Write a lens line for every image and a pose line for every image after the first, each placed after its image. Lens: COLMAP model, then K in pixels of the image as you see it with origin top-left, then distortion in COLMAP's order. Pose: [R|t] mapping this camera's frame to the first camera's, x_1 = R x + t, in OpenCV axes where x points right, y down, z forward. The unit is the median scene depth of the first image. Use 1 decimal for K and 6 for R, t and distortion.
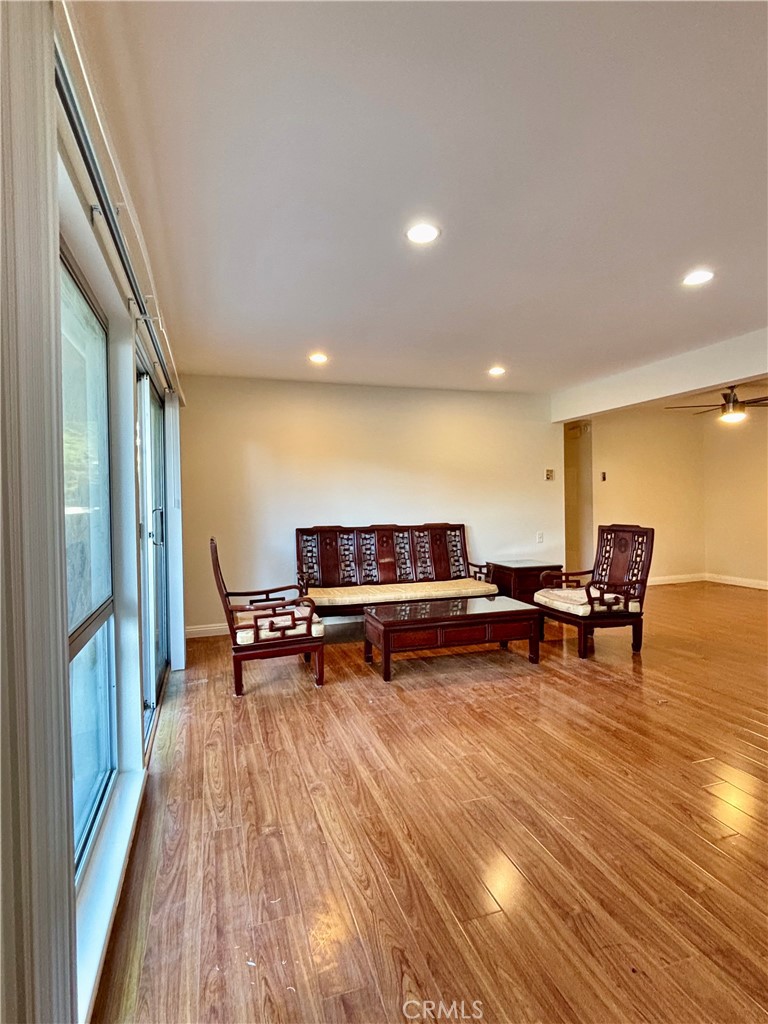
lens RADIAL K [[512.3, 0, 385.4], [0, 512.3, 510.3], [0, 0, 1]] dist [-0.017359, -0.002490]
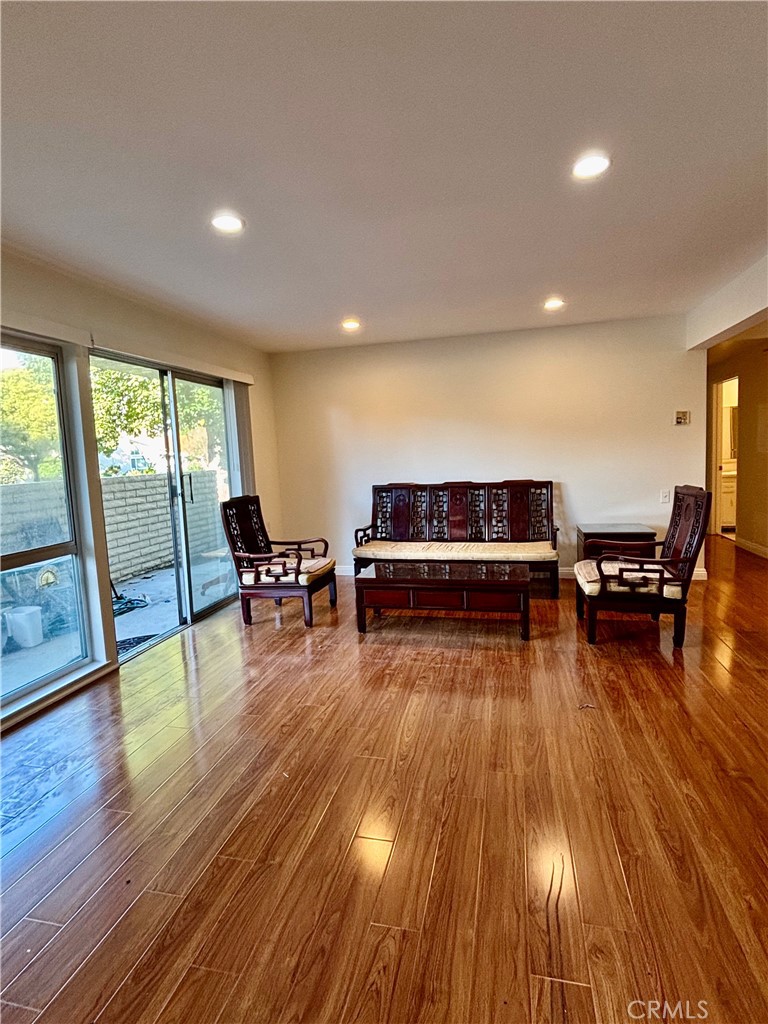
lens RADIAL K [[512.3, 0, 386.7], [0, 512.3, 508.3], [0, 0, 1]] dist [-0.017359, -0.002490]
pose [[0.856545, 0.028689, -0.515274, 0.512984], [0.023390, 0.995269, 0.094295, -0.023163], [0.515542, -0.092820, 0.851822, 0.114820]]
